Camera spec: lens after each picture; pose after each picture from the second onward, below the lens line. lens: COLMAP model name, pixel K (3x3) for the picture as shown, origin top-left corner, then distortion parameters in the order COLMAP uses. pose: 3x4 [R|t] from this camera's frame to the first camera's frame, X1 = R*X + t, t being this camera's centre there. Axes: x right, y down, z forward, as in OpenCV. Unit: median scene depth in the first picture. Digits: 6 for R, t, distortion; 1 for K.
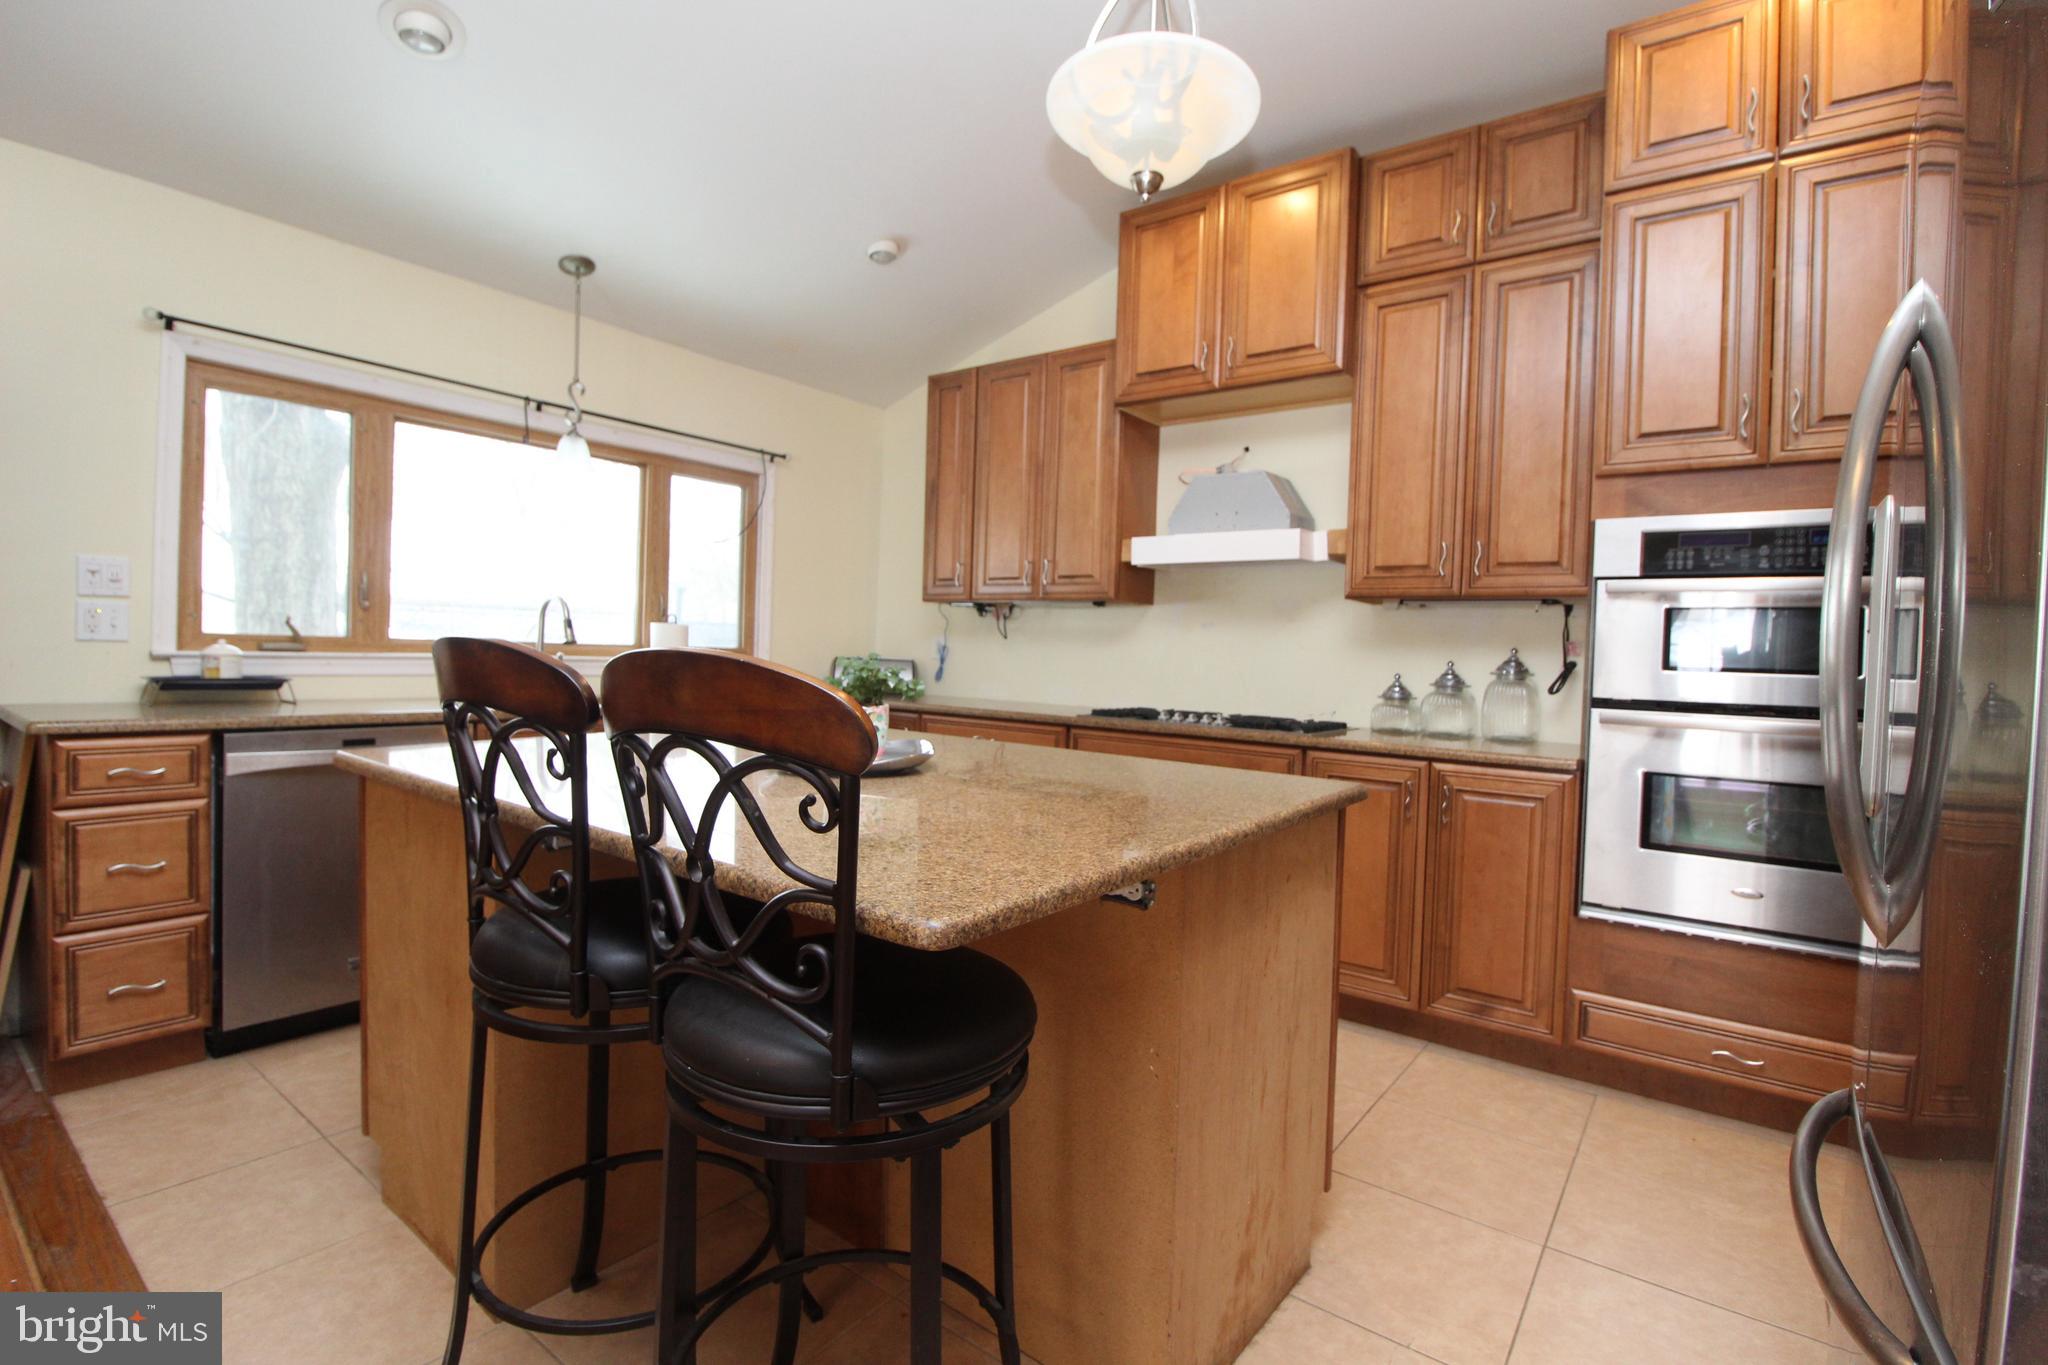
lens RADIAL K [[948.6, 0, 1021.8], [0, 948.6, 677.7], [0, 0, 1]] dist [-0.009519, -0.007850]
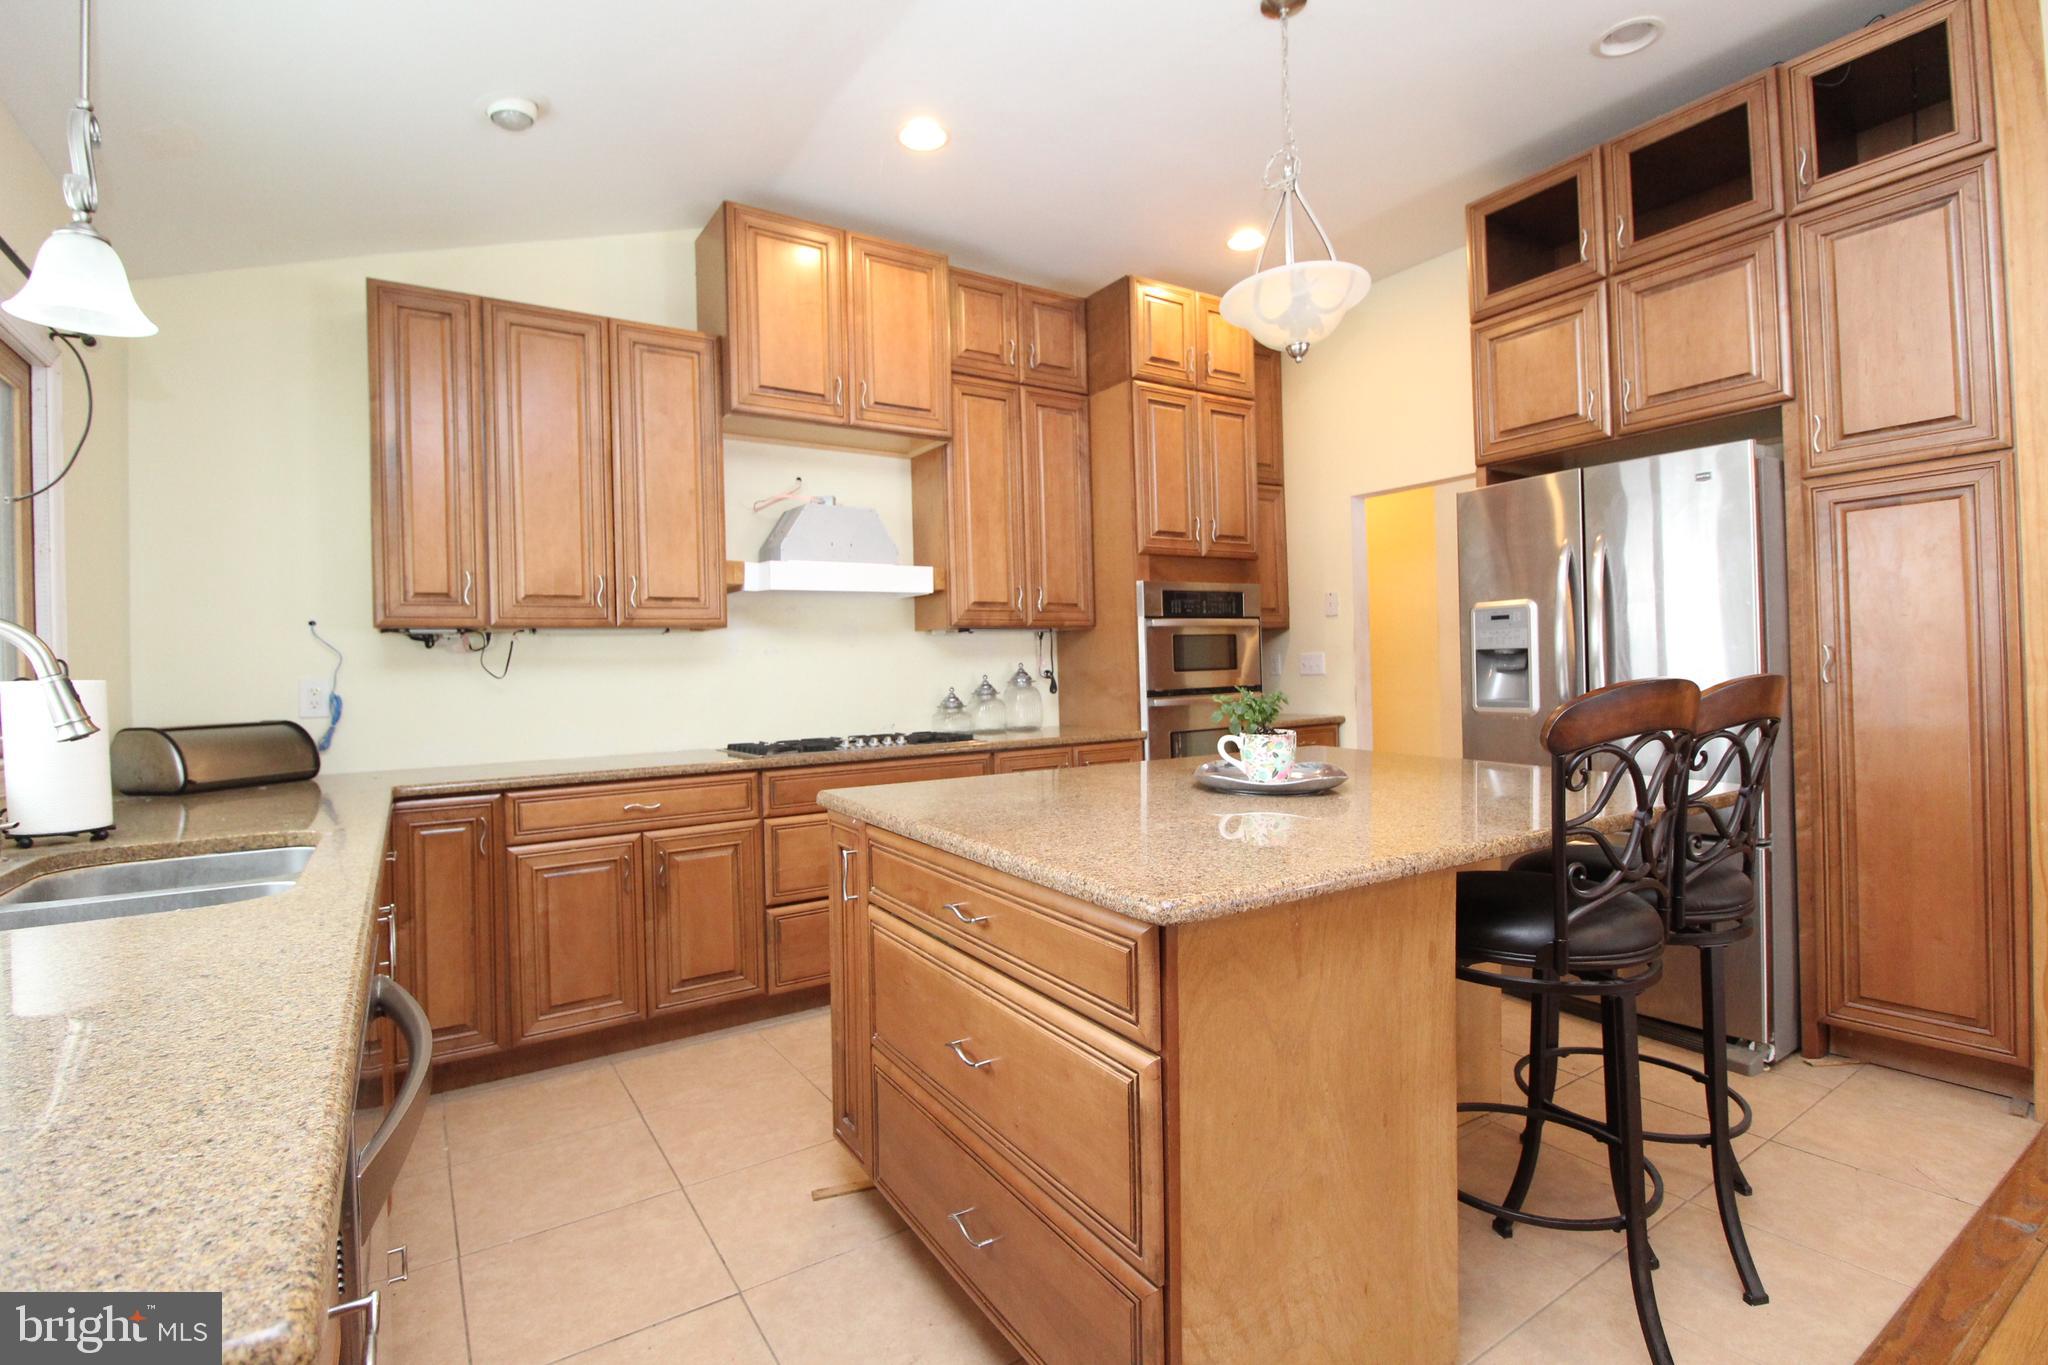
lens RADIAL K [[948.6, 0, 1027.2], [0, 948.6, 681.6], [0, 0, 1]] dist [-0.009519, -0.007850]
pose [[0.334694, -0.053846, 0.940787, -0.727072], [0.065274, 0.997293, 0.033858, -0.046664], [-0.940063, 0.050077, 0.337303, 0.478725]]
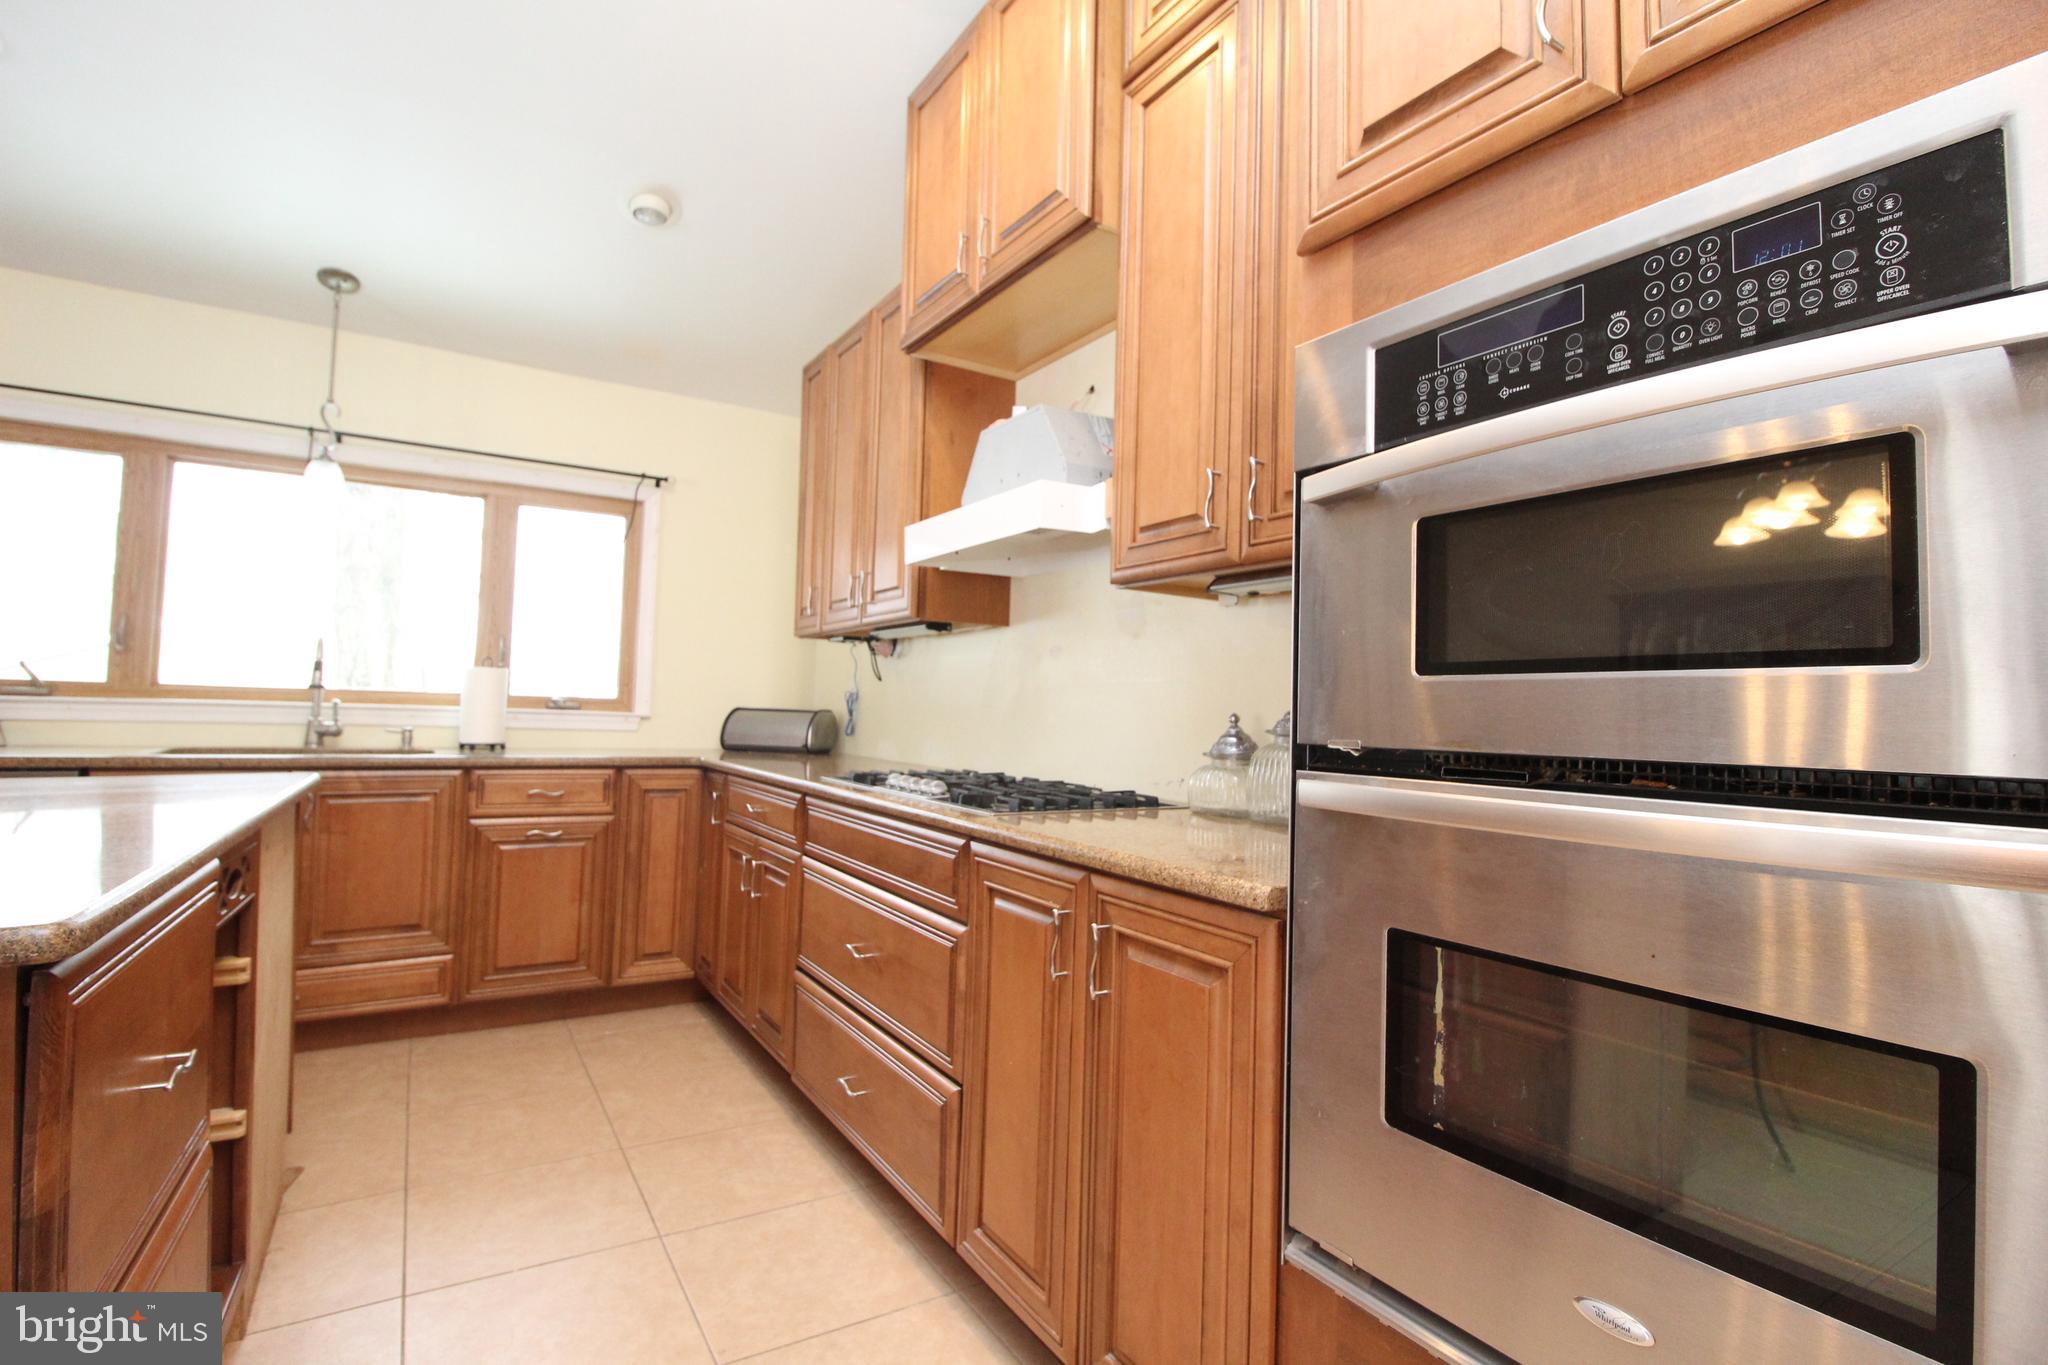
lens RADIAL K [[948.6, 0, 1028.2], [0, 948.6, 675.2], [0, 0, 1]] dist [-0.009519, -0.007850]
pose [[0.937251, -0.021485, -0.347994, 0.474107], [-0.005577, 0.997048, -0.076578, 0.016547], [0.348612, 0.073714, 0.934364, 0.405540]]
